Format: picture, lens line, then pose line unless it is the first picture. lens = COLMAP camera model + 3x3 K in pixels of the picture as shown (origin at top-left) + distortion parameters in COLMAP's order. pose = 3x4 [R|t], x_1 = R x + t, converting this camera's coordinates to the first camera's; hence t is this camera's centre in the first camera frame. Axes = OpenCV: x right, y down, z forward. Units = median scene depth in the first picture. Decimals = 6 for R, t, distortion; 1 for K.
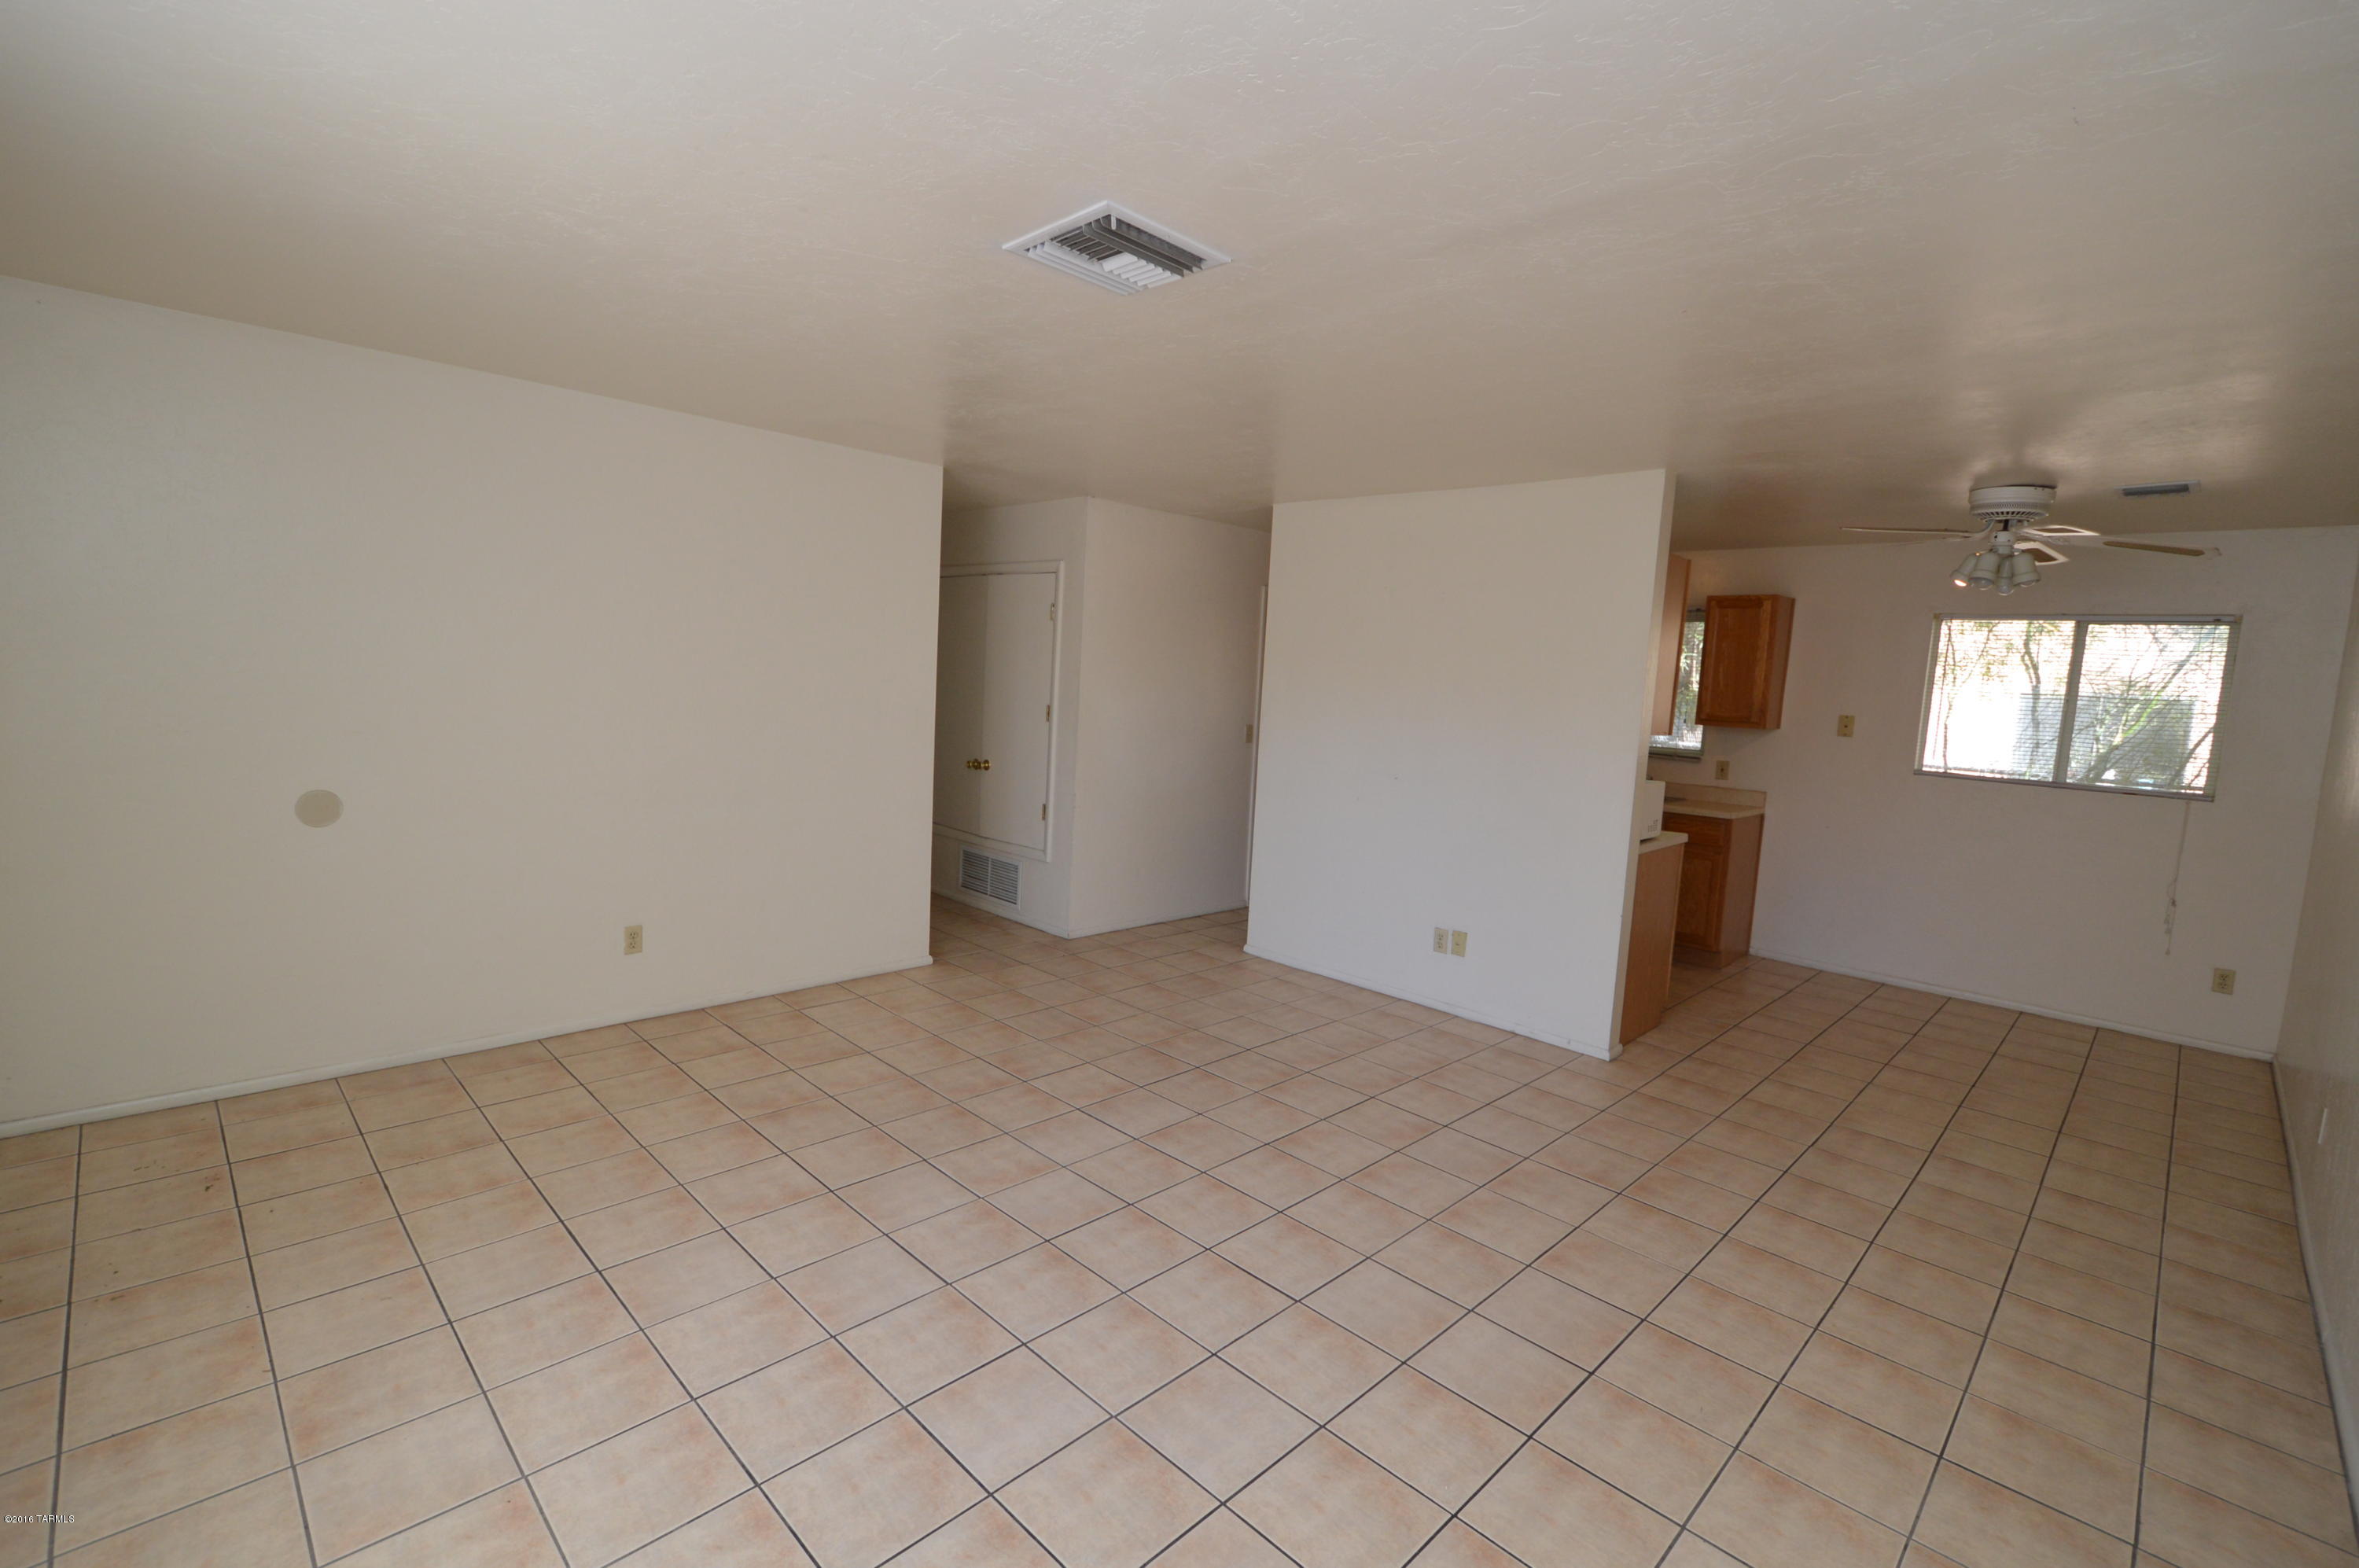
lens RADIAL K [[1038.9, 0, 1178.5], [0, 1038.9, 784.5], [0, 0, 1]] dist [-0.003105, -0.002700]
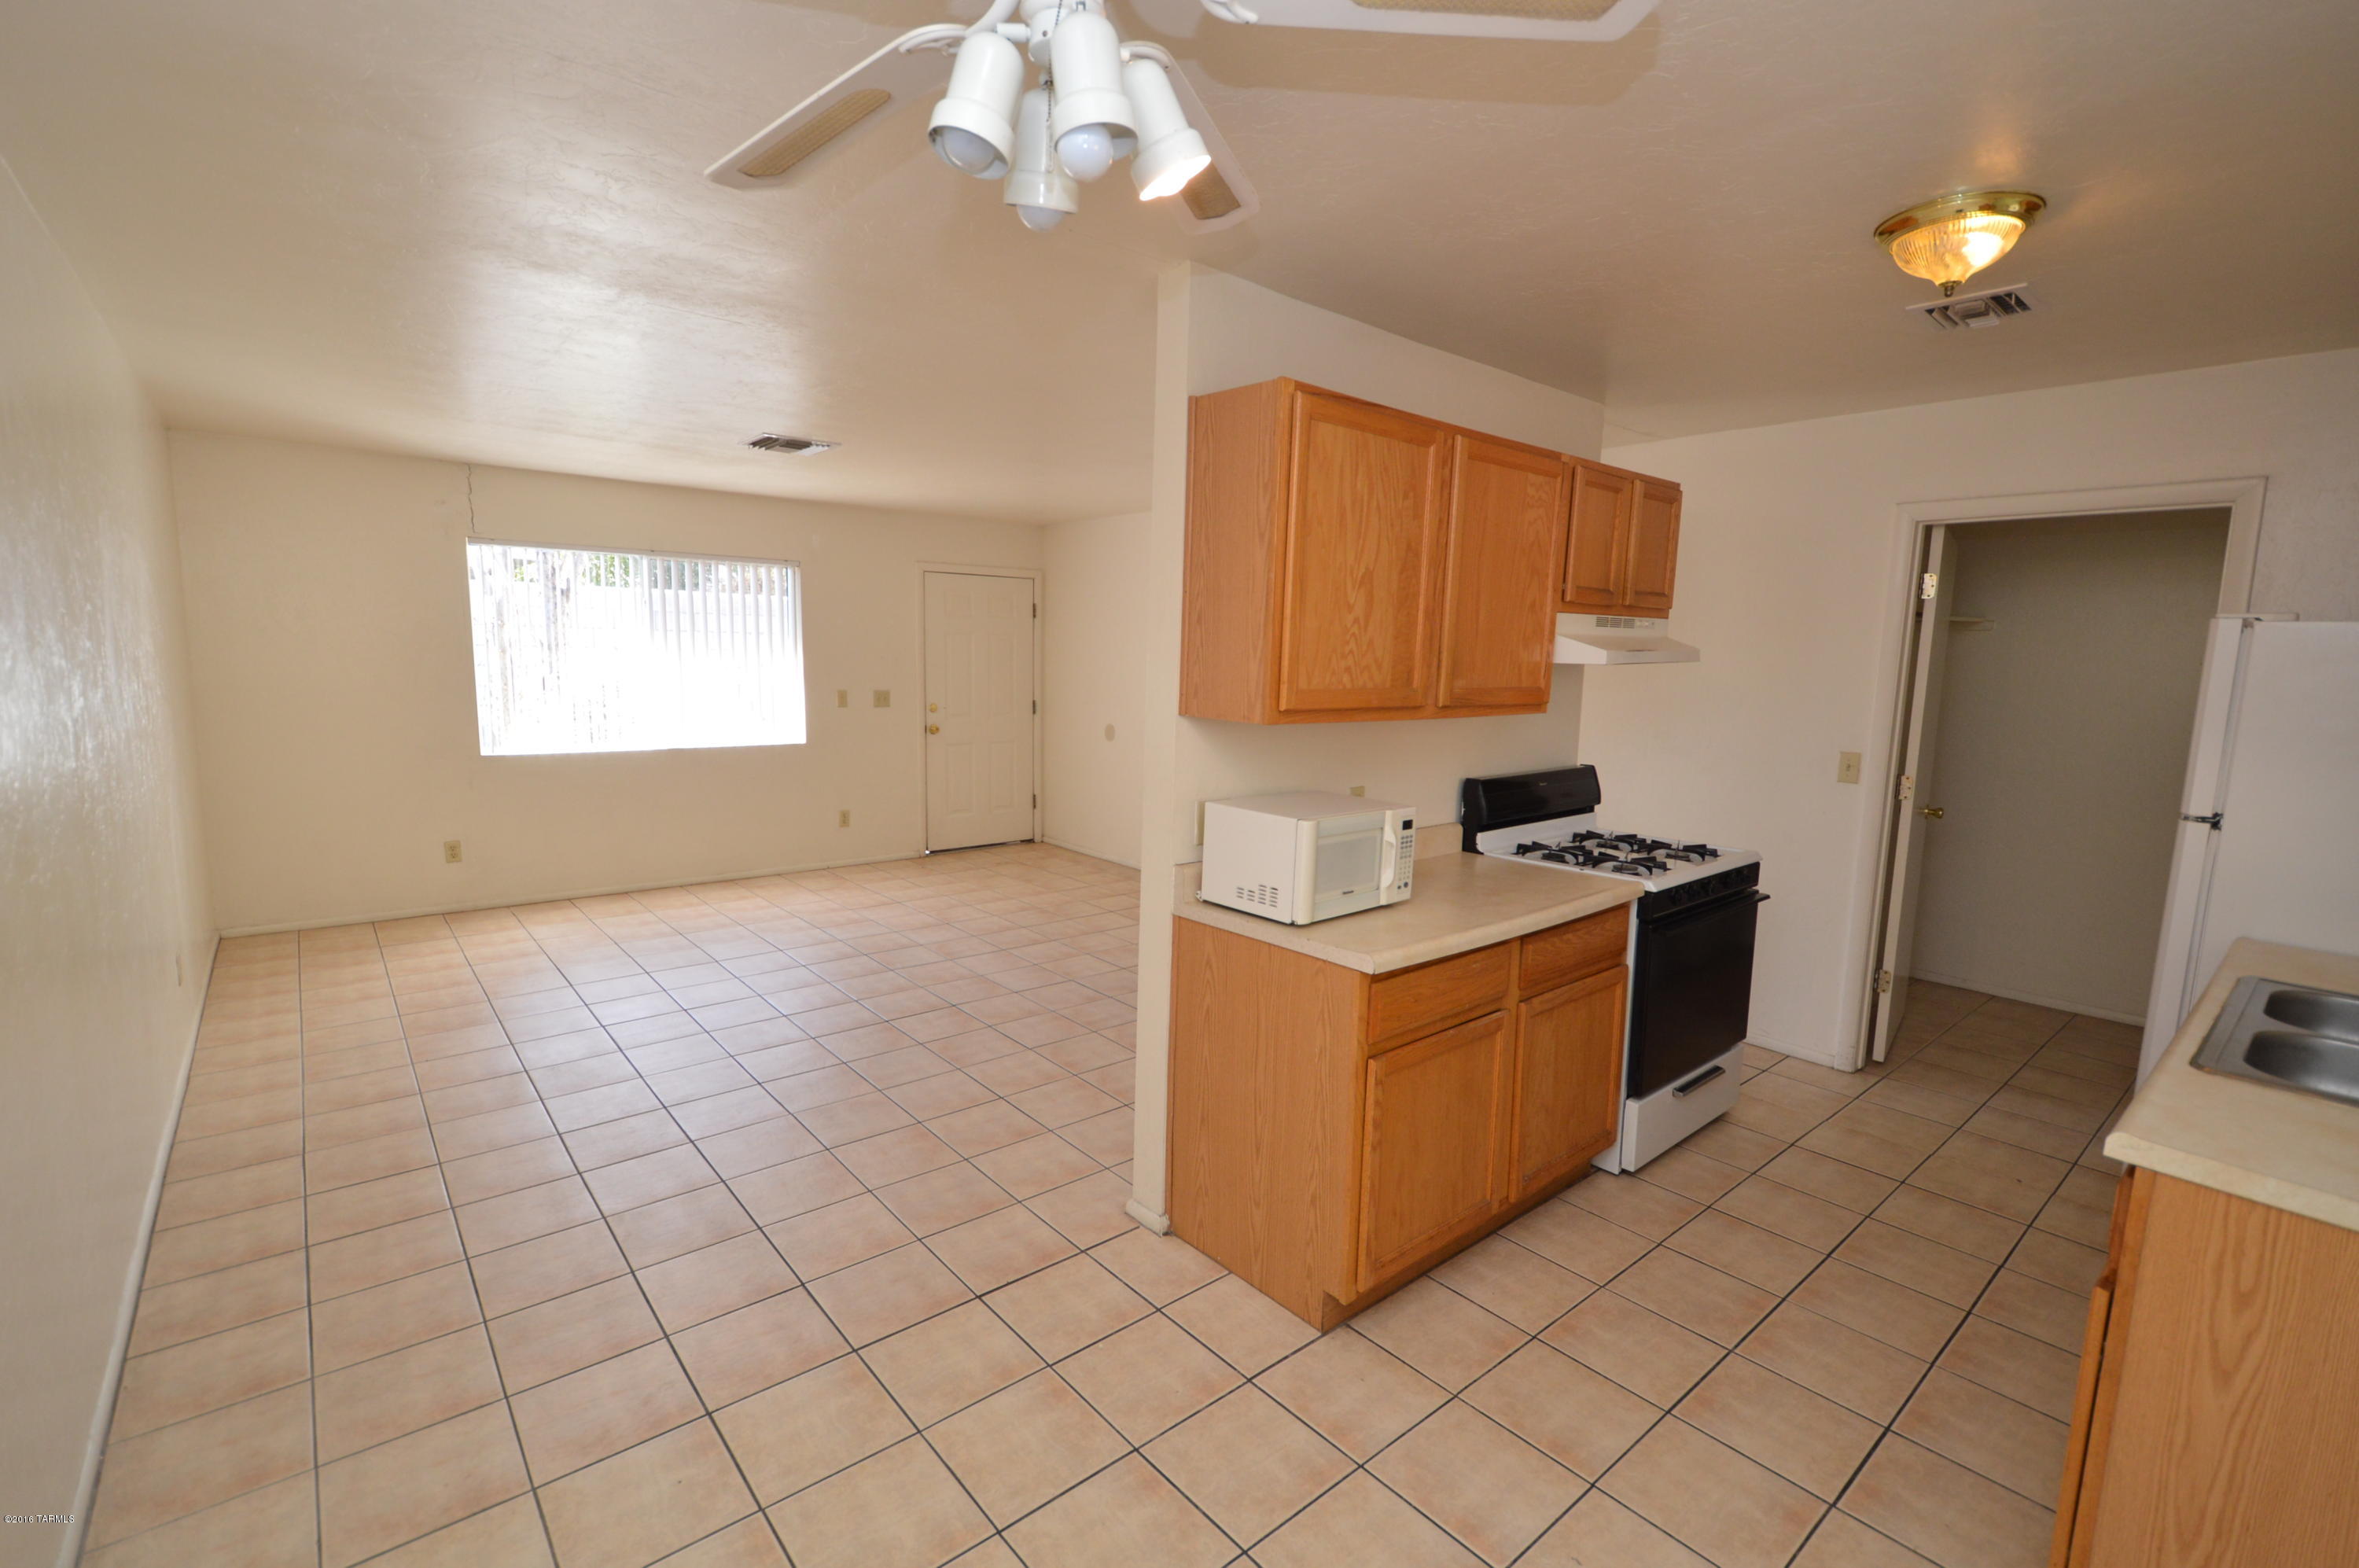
lens RADIAL K [[1038.9, 0, 1169.3], [0, 1038.9, 782.5], [0, 0, 1]] dist [-0.003105, -0.002700]
pose [[-0.090417, 0.073285, -0.993204, 1.356028], [-0.135429, 0.987120, 0.085165, -0.075219], [0.986653, 0.142209, -0.079327, 1.361015]]
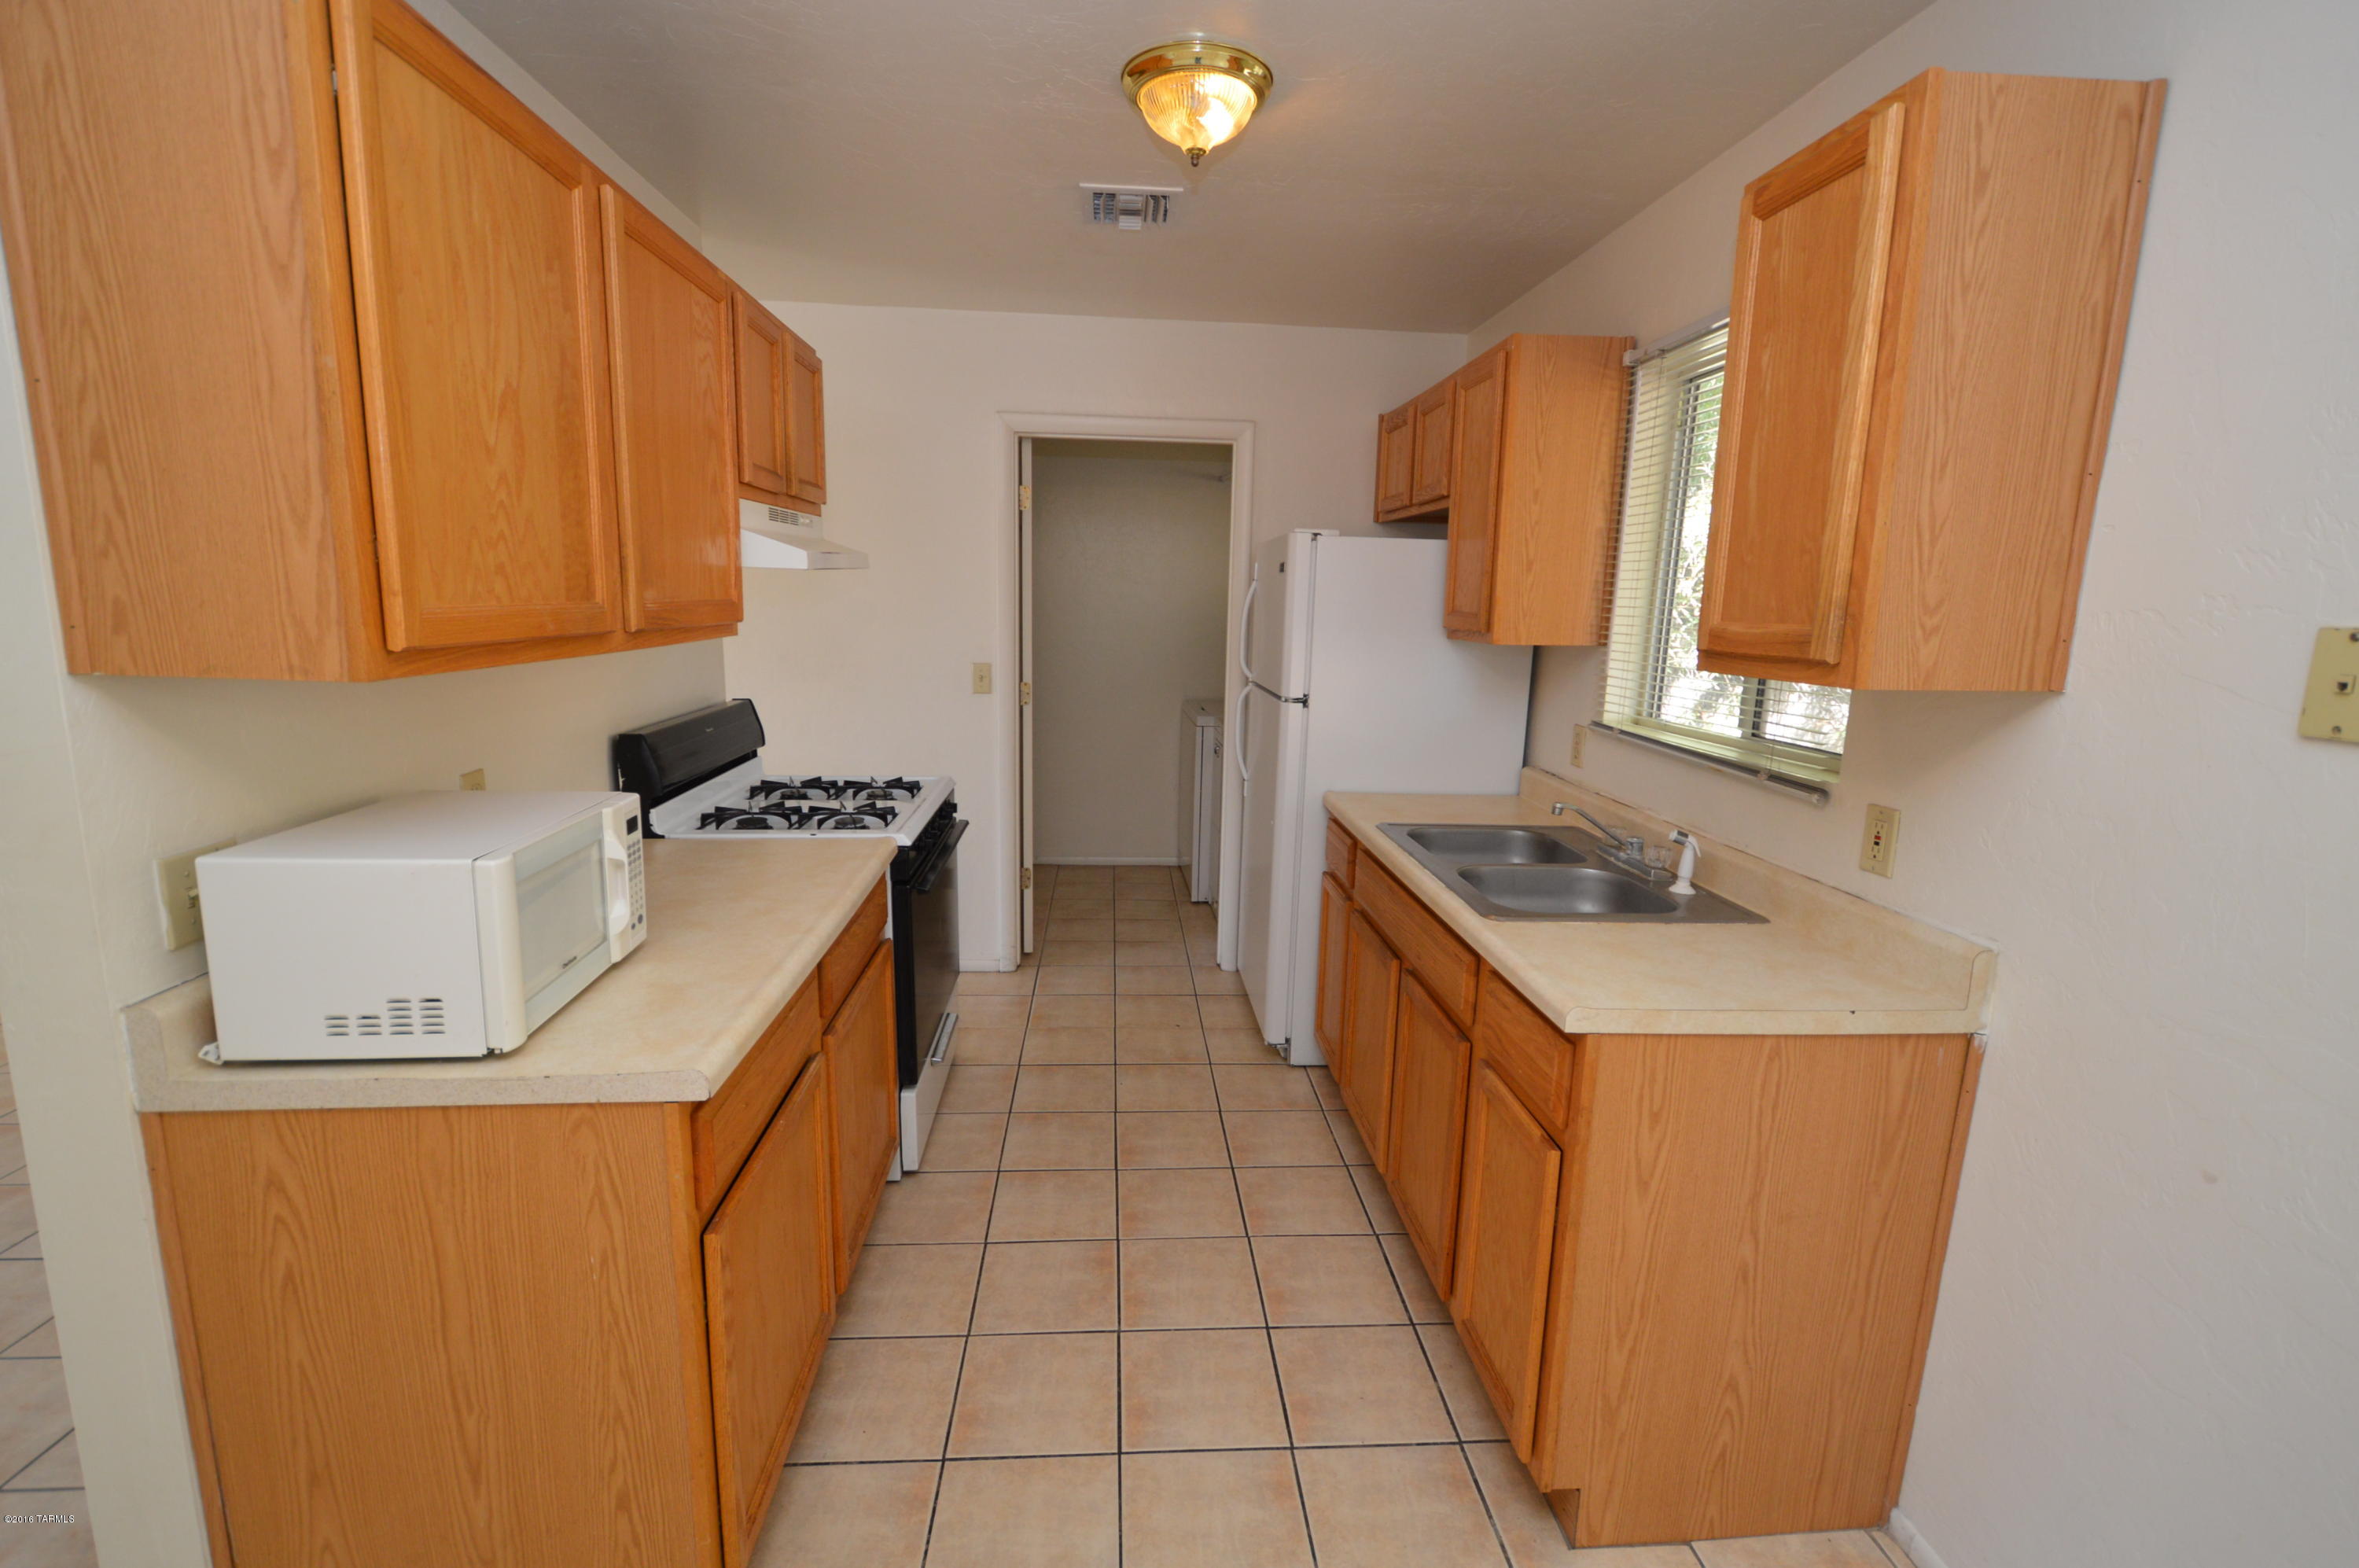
lens RADIAL K [[1038.9, 0, 1182.2], [0, 1038.9, 785.1], [0, 0, 1]] dist [-0.003105, -0.002700]
pose [[0.752331, 0.086566, -0.653073, 1.069535], [-0.056731, 0.996160, 0.066689, -0.066829], [0.656338, -0.013123, 0.754352, 1.283181]]
